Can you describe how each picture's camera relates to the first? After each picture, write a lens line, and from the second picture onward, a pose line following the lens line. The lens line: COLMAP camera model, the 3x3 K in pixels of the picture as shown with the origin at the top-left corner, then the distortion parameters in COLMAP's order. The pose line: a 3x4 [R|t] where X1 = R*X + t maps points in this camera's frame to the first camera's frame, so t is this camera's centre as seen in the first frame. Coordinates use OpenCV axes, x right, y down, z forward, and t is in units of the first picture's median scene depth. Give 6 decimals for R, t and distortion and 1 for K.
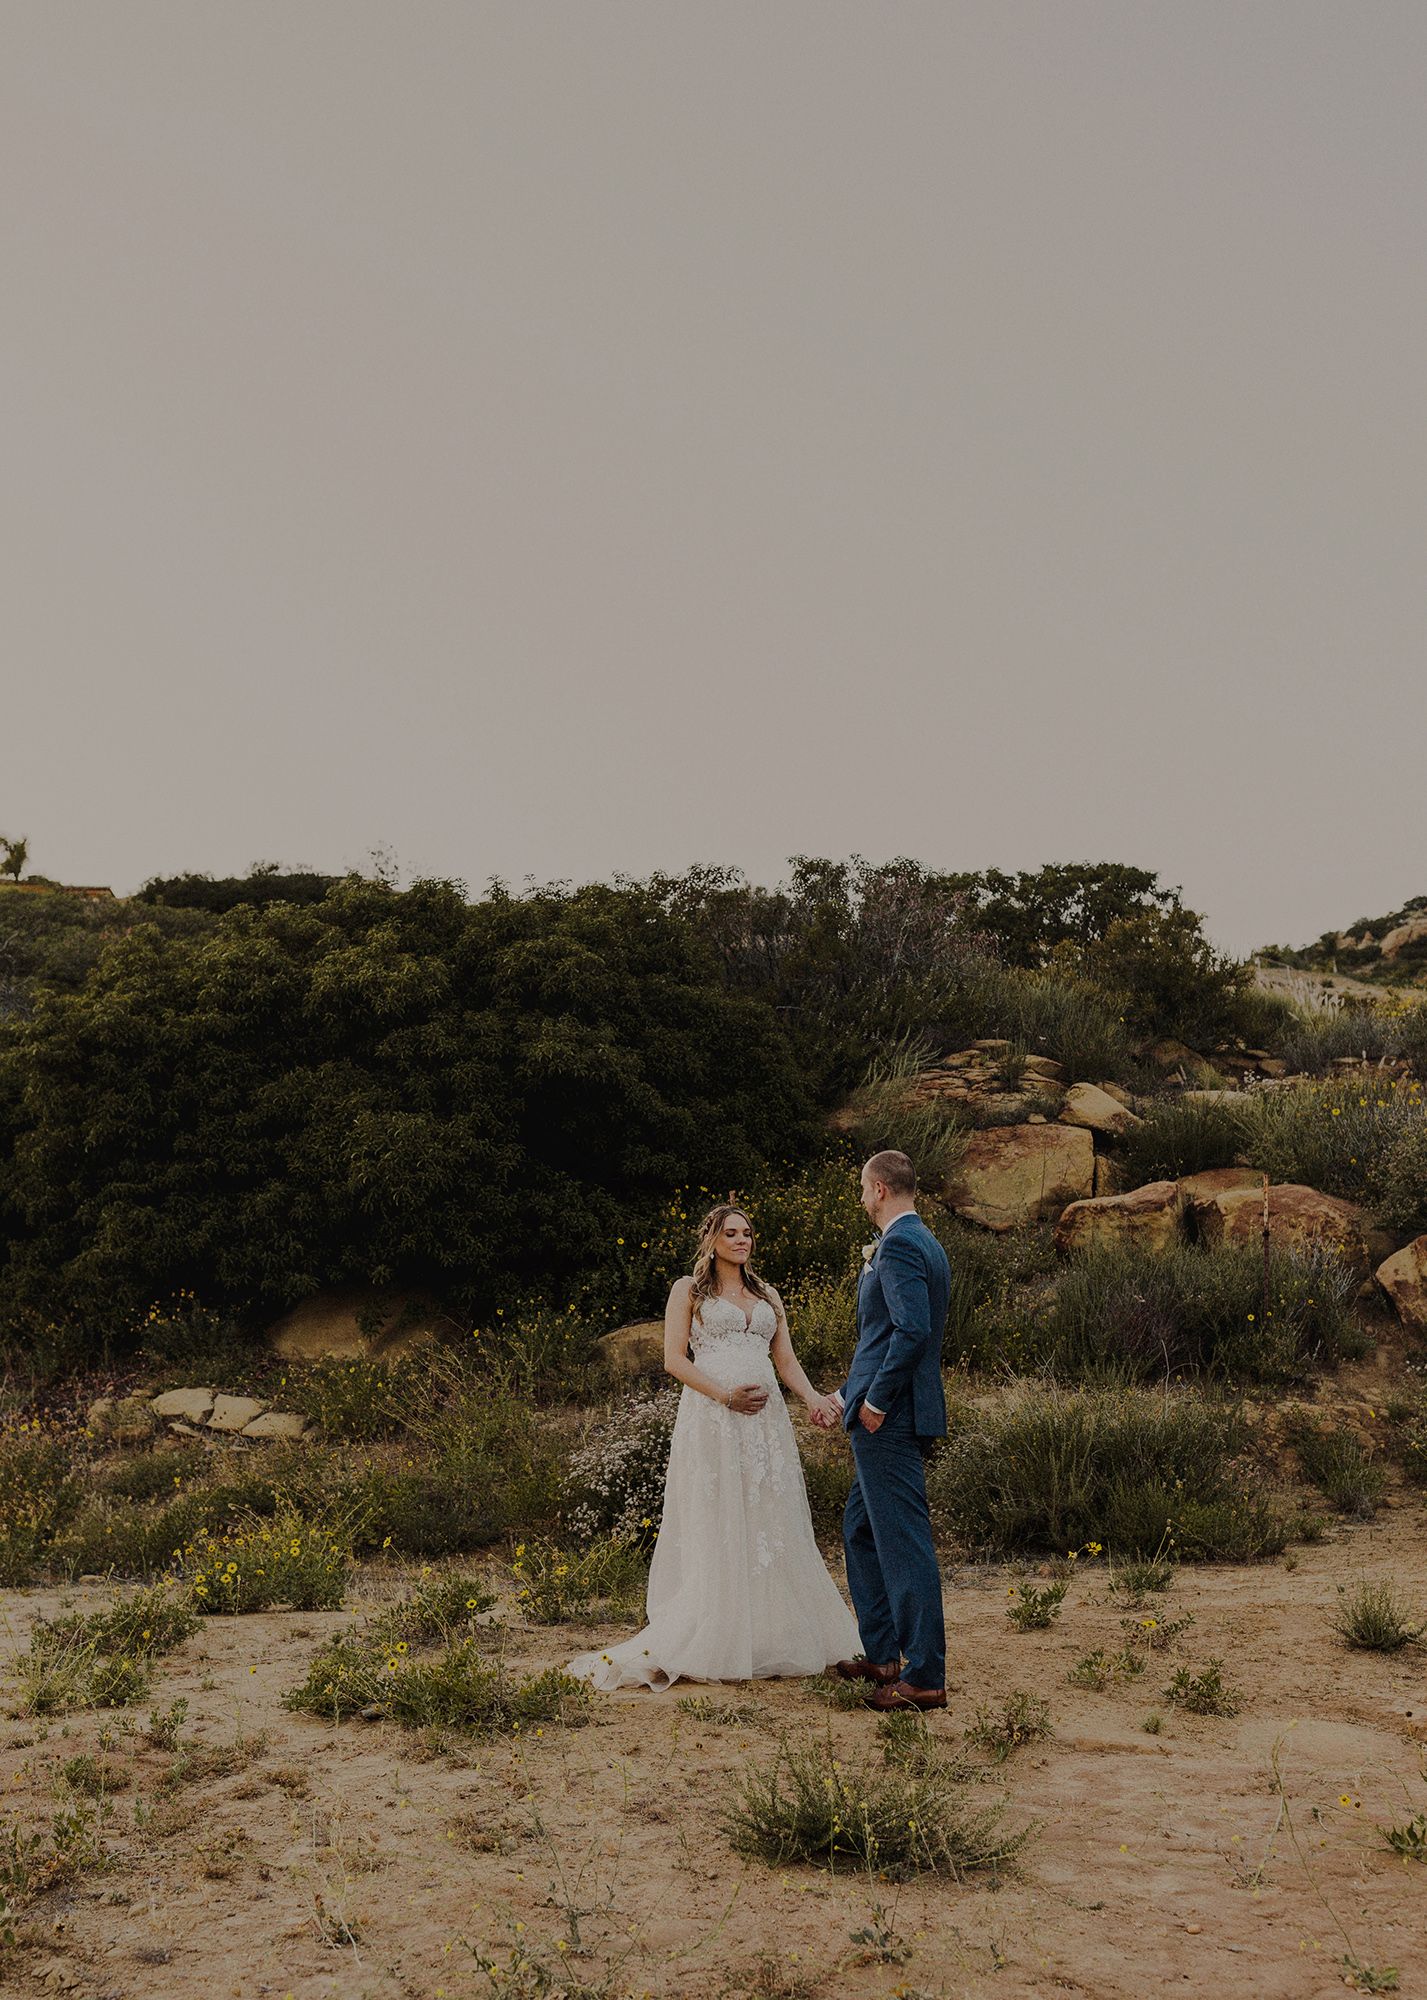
lens RADIAL K [[2186.0, 0, 744.4], [0, 2186.0, 1001.5], [0, 0, 1]] dist [0.014996, -0.034998]
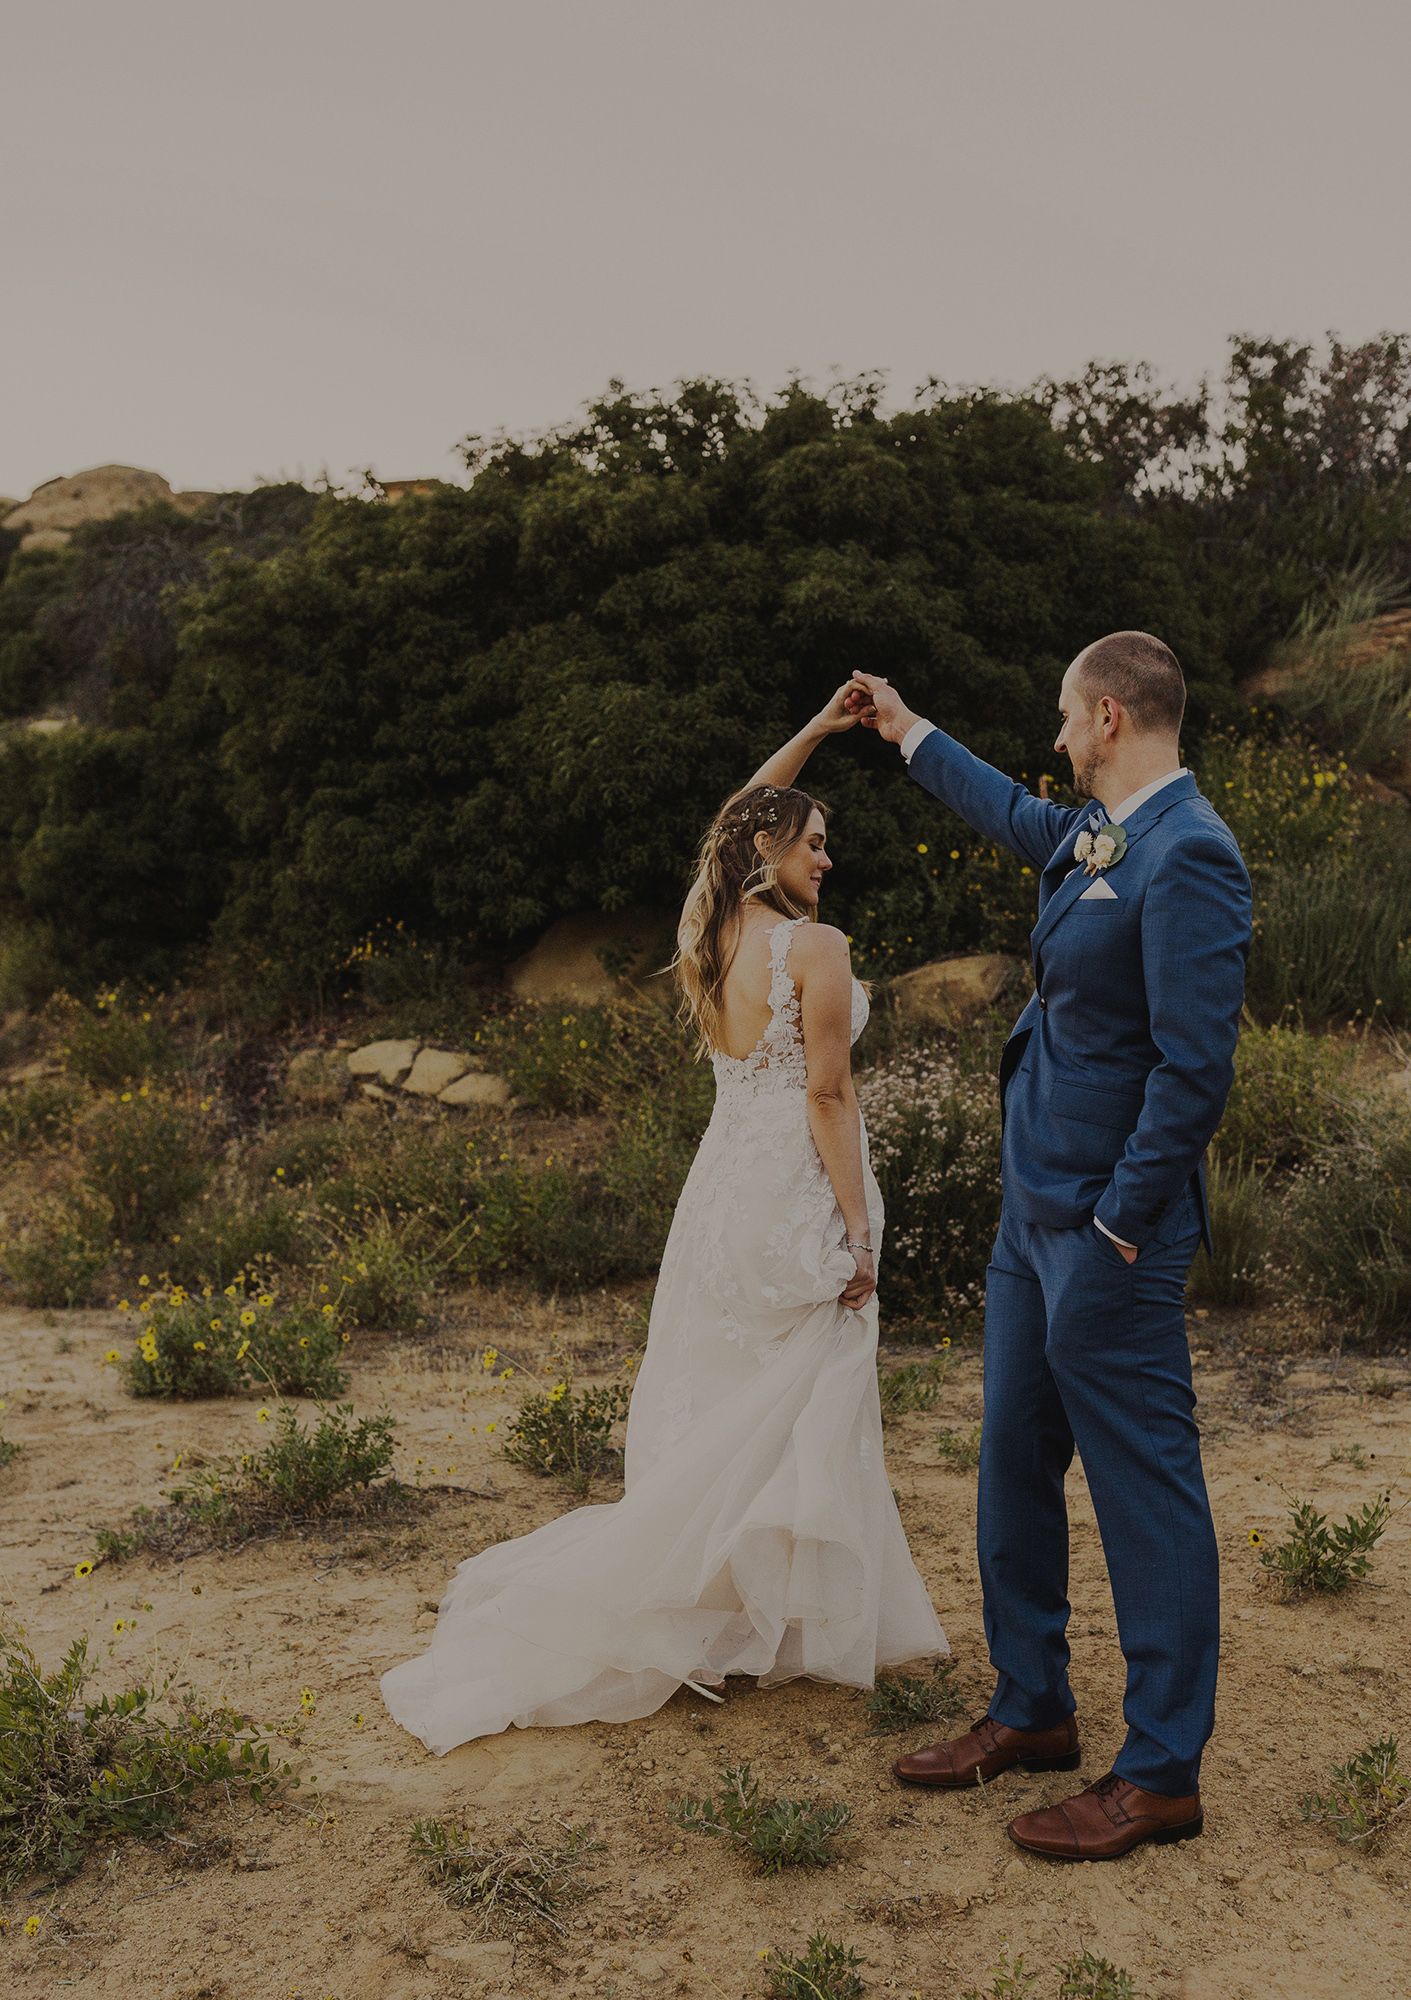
lens RADIAL K [[2114.7, 0, 711.7], [0, 2114.7, 1091.4], [0, 0, 1]] dist [0.014117, -0.015327]
pose [[0.963049, 0.013757, -0.268974, 0.068328], [0.045660, 0.975898, 0.213395, 0.031974], [0.265427, -0.217792, 0.939210, 0.279678]]
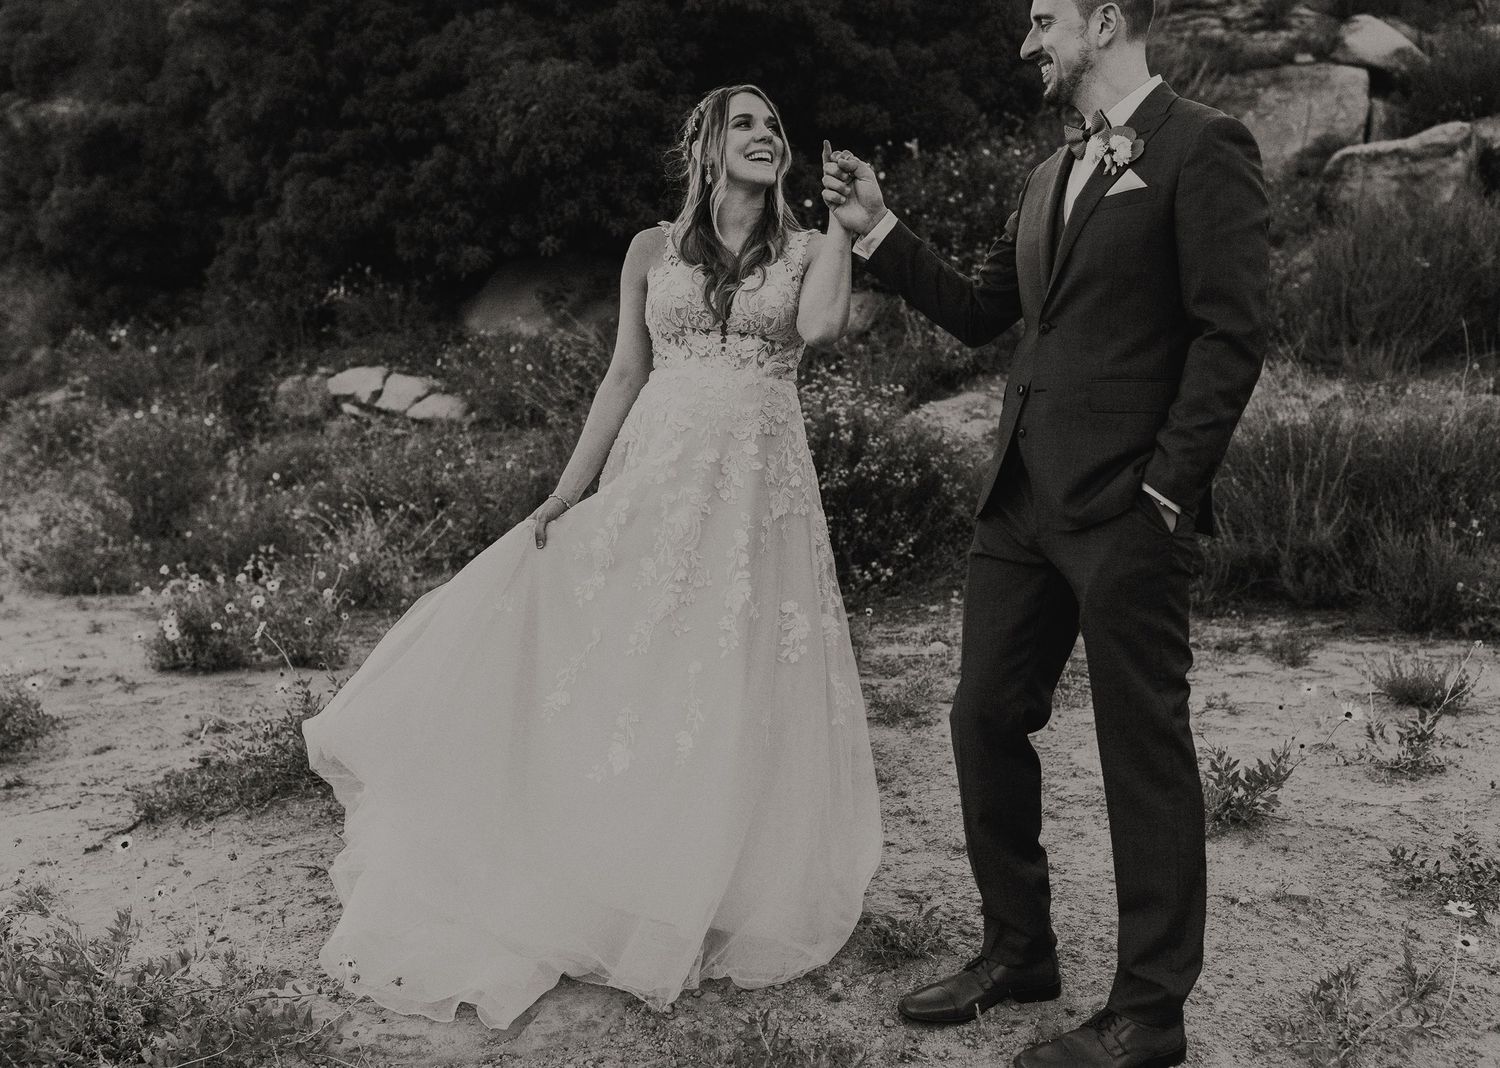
lens RADIAL K [[1639.5, 0, 729.5], [0, 1639.5, 565.5], [0, 0, 1]] dist [0.014996, -0.034998]
pose [[0.980796, 0.023904, -0.193567, 0.045133], [0.036822, 0.951918, 0.304132, 0.043634], [0.191529, -0.305419, 0.932757, 0.313720]]
